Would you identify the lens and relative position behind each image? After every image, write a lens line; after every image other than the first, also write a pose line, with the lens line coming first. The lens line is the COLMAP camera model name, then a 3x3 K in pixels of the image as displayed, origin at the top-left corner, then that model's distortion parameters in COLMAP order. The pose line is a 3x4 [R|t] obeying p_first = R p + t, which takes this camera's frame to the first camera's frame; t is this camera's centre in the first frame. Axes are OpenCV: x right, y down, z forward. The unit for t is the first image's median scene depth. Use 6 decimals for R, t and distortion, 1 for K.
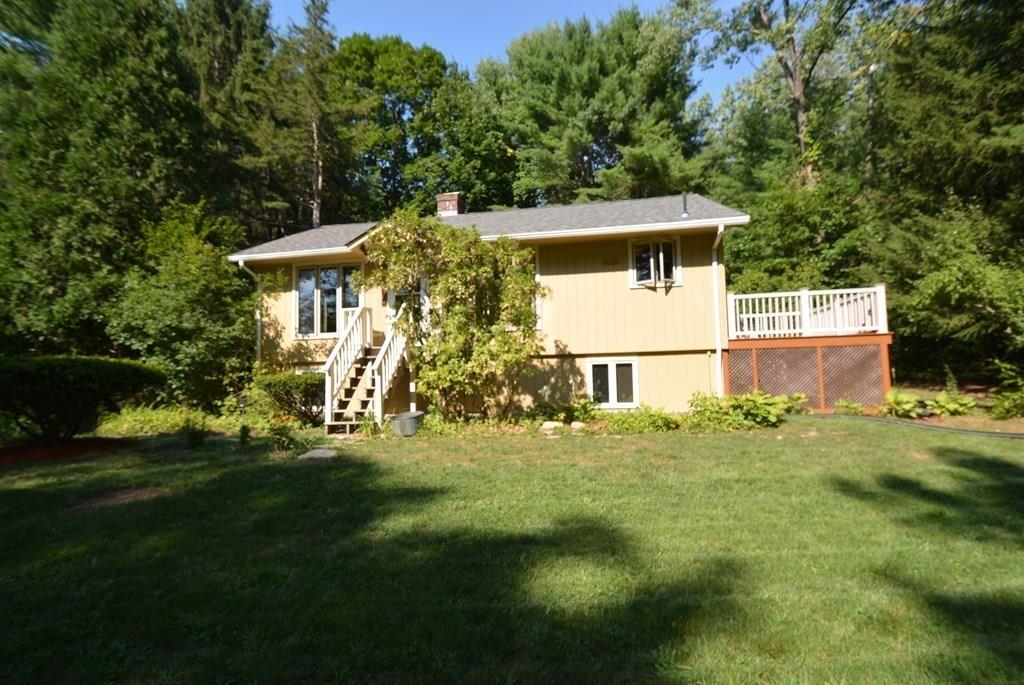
lens RADIAL K [[481.4, 0, 511.3], [0, 481.4, 357.8], [0, 0, 1]] dist [-0.004488, -0.001162]
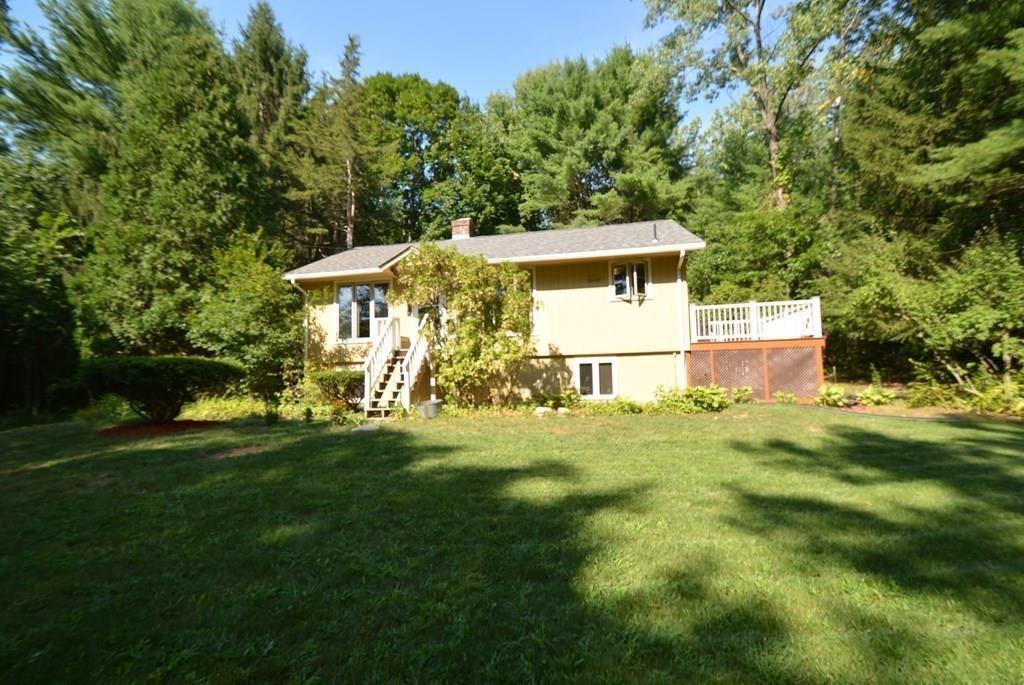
lens RADIAL K [[448.5, 0, 510.7], [0, 448.5, 359.5], [0, 0, 1]] dist [0.012196, -0.012773]
pose [[0.999779, -0.001063, -0.020981, 0.016605], [0.001017, 0.999997, -0.002204, 0.005616], [0.020984, 0.002182, 0.999777, -0.129895]]
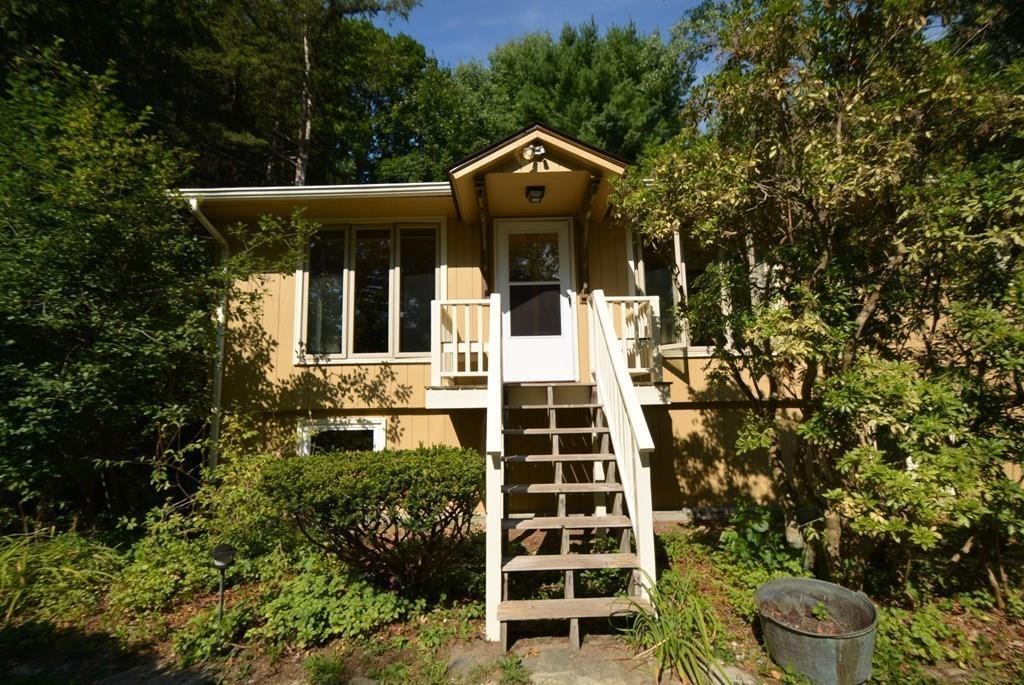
lens RADIAL K [[462.0, 0, 508.4], [0, 462.0, 359.1], [0, 0, 1]] dist [0.002955, -0.013001]
pose [[0.985105, 0.023686, 0.170315, -0.317658], [-0.012049, 0.997541, -0.069040, -0.013414], [-0.171531, 0.065960, 0.982968, 0.489064]]
